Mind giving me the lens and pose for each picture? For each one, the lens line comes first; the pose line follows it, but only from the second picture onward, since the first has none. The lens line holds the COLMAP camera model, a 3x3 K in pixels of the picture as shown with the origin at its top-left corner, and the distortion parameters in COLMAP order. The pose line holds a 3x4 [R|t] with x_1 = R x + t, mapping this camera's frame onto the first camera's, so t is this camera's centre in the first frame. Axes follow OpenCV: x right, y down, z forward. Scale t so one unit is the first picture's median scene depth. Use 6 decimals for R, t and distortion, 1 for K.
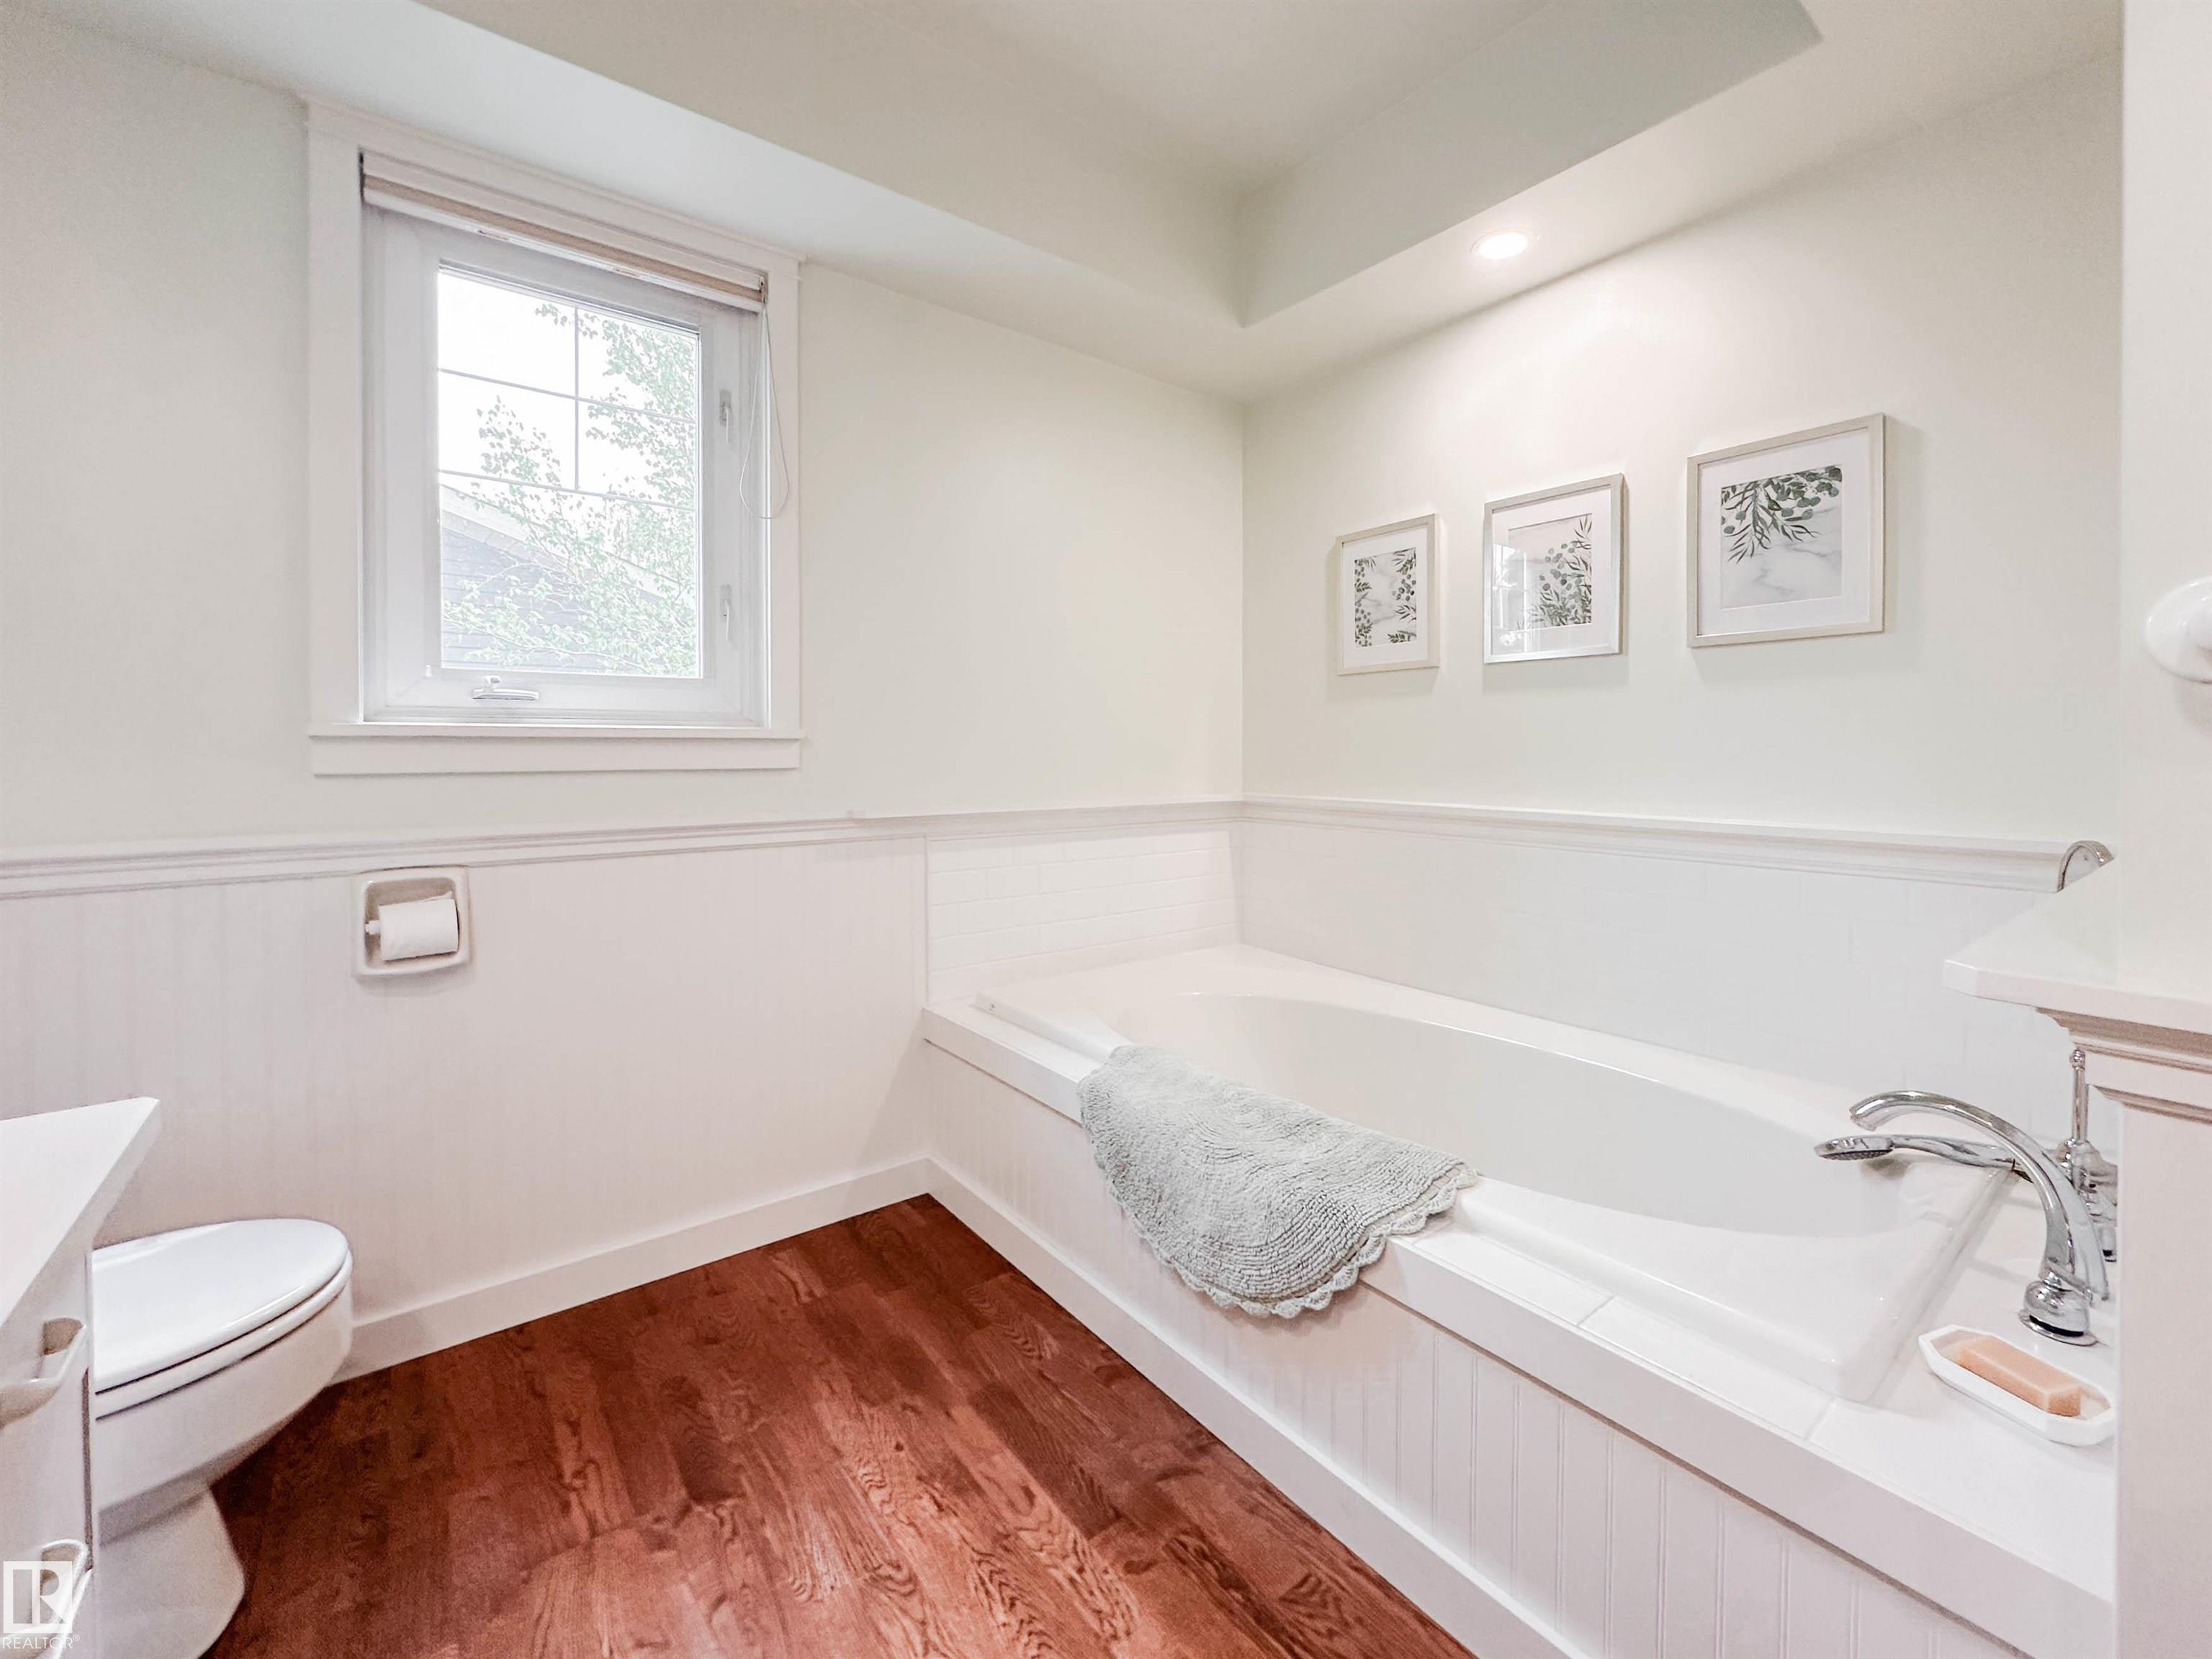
lens RADIAL K [[905.5, 0, 1109.0], [0, 905.5, 753.7], [0, 0, 1]] dist [-0.000897, -0.000394]
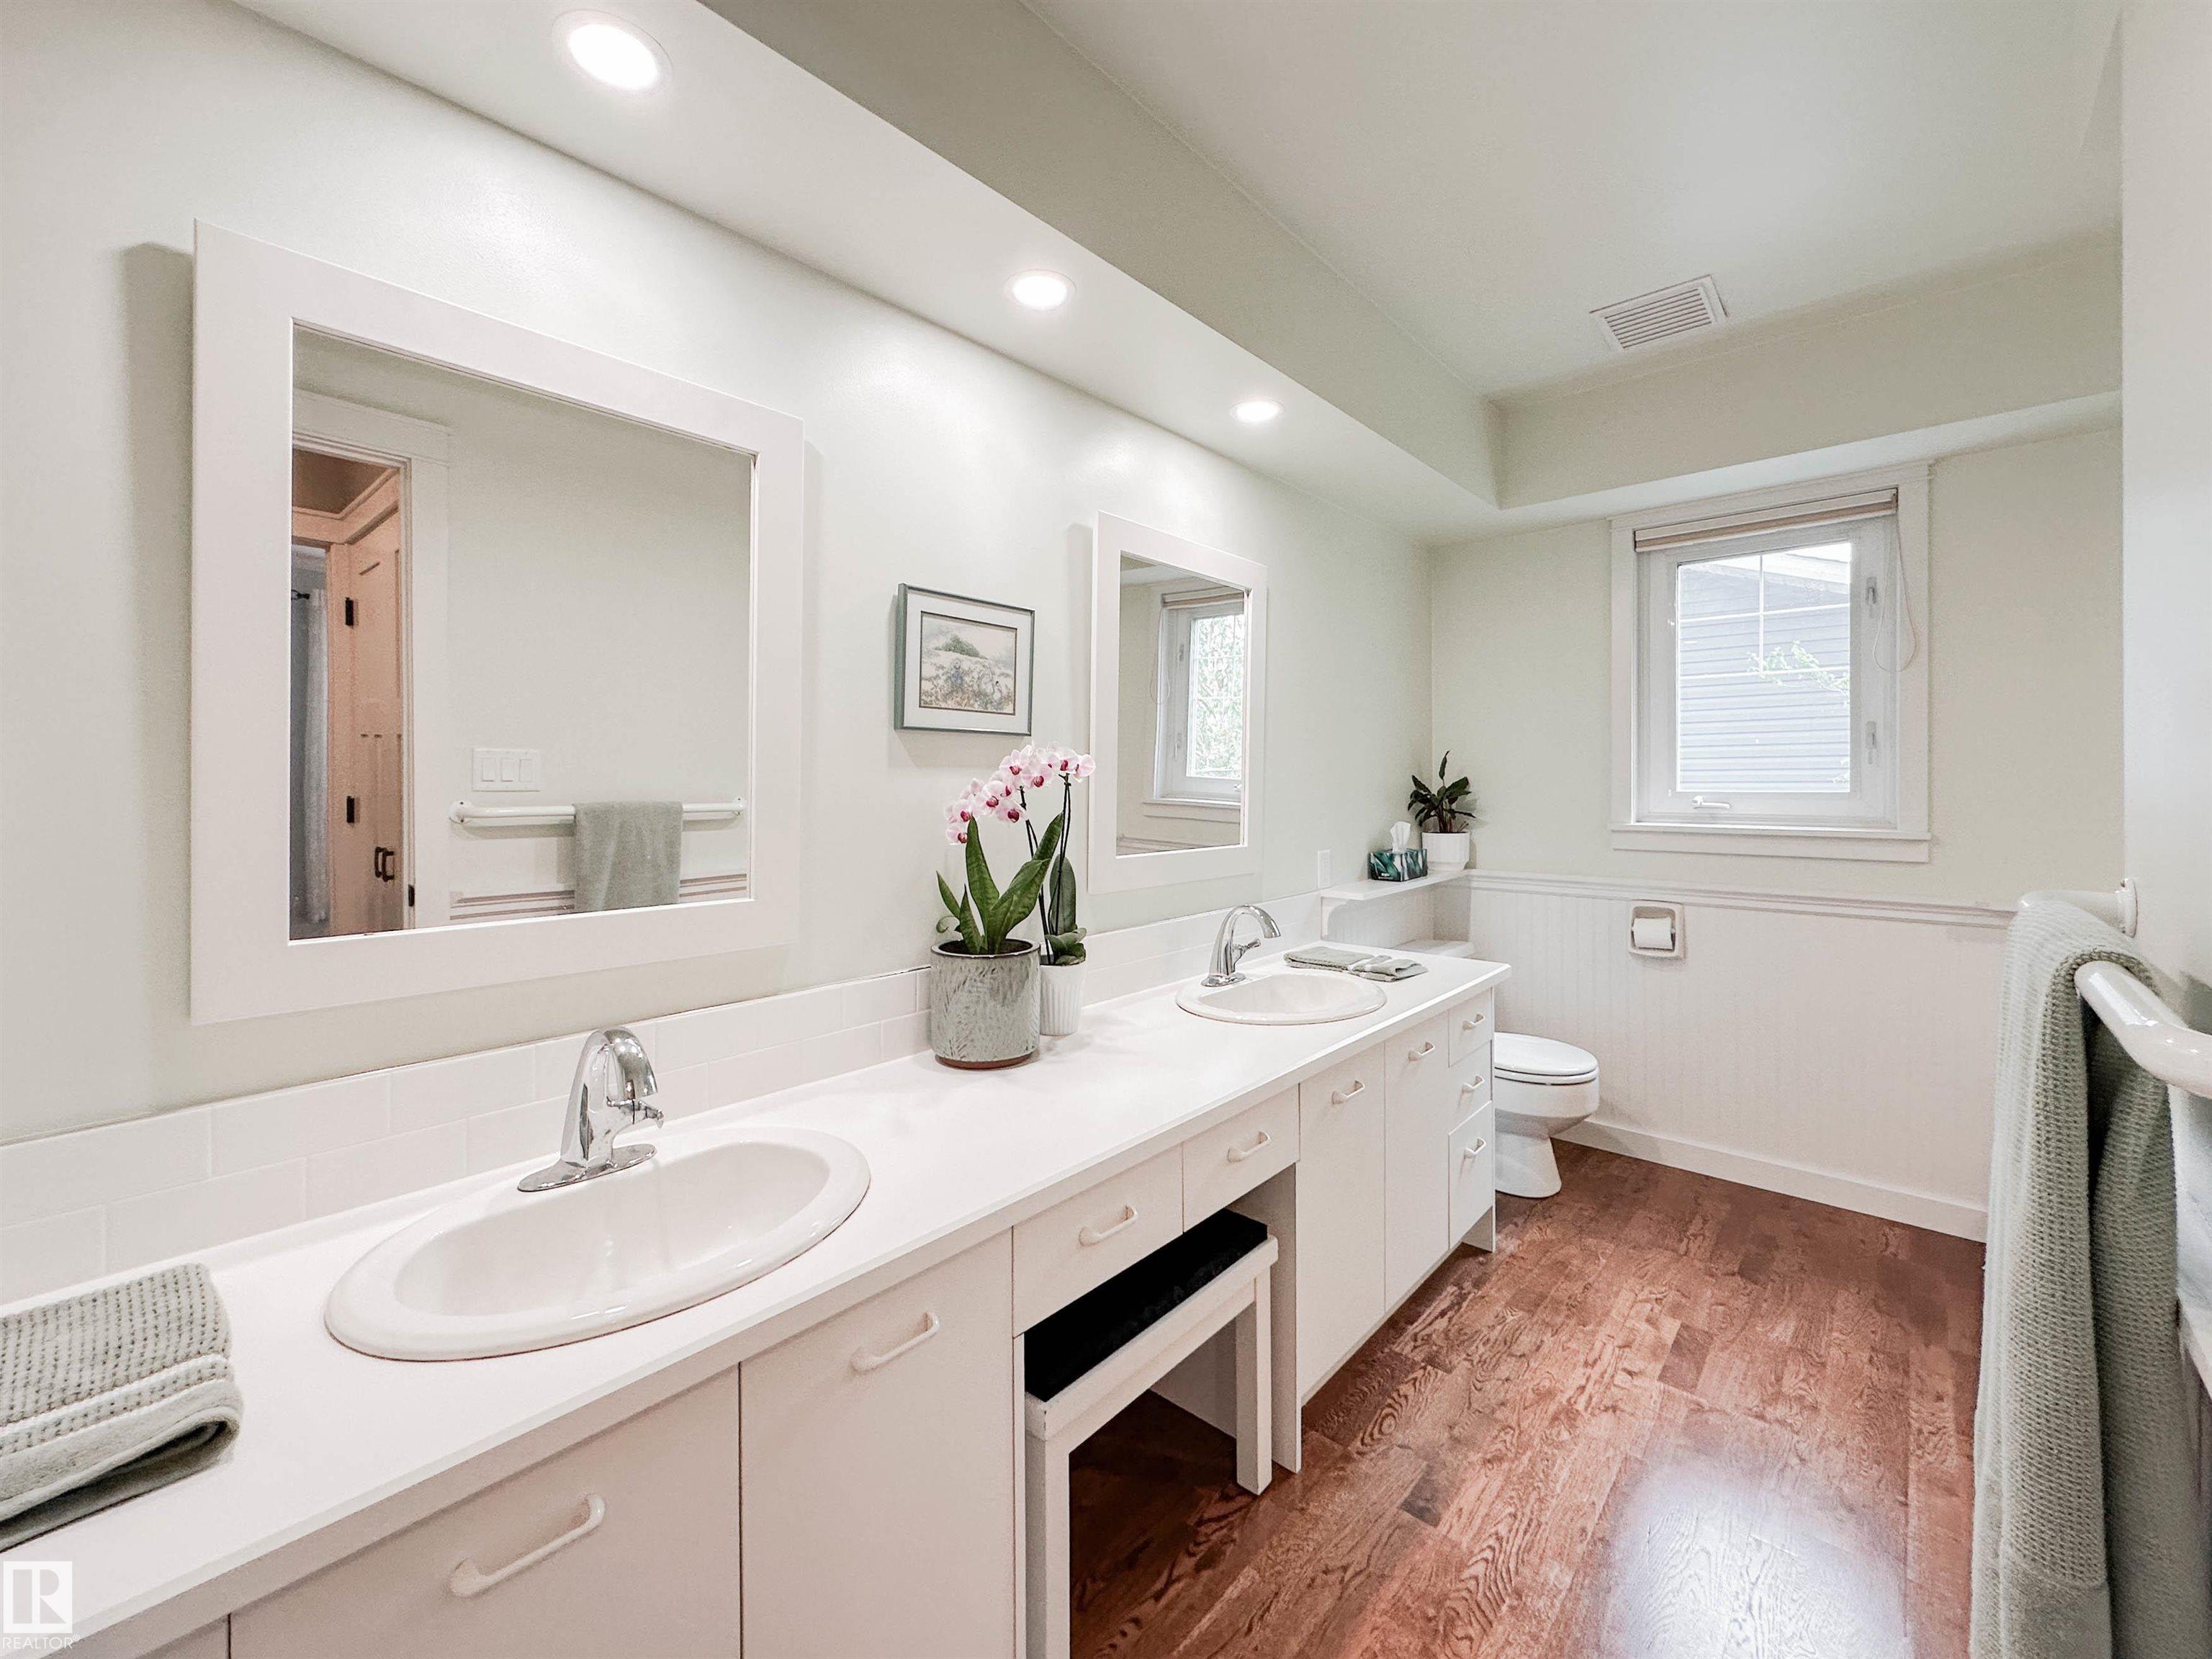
lens RADIAL K [[911.9, 0, 1129.9], [0, 911.9, 781.4], [0, 0, 1]] dist [-0.001917, -0.000009]
pose [[0.191384, 0.004483, -0.981505, 0.913076], [-0.004150, 0.999984, 0.003758, -0.129539], [0.981507, 0.003354, 0.191399, -0.451571]]
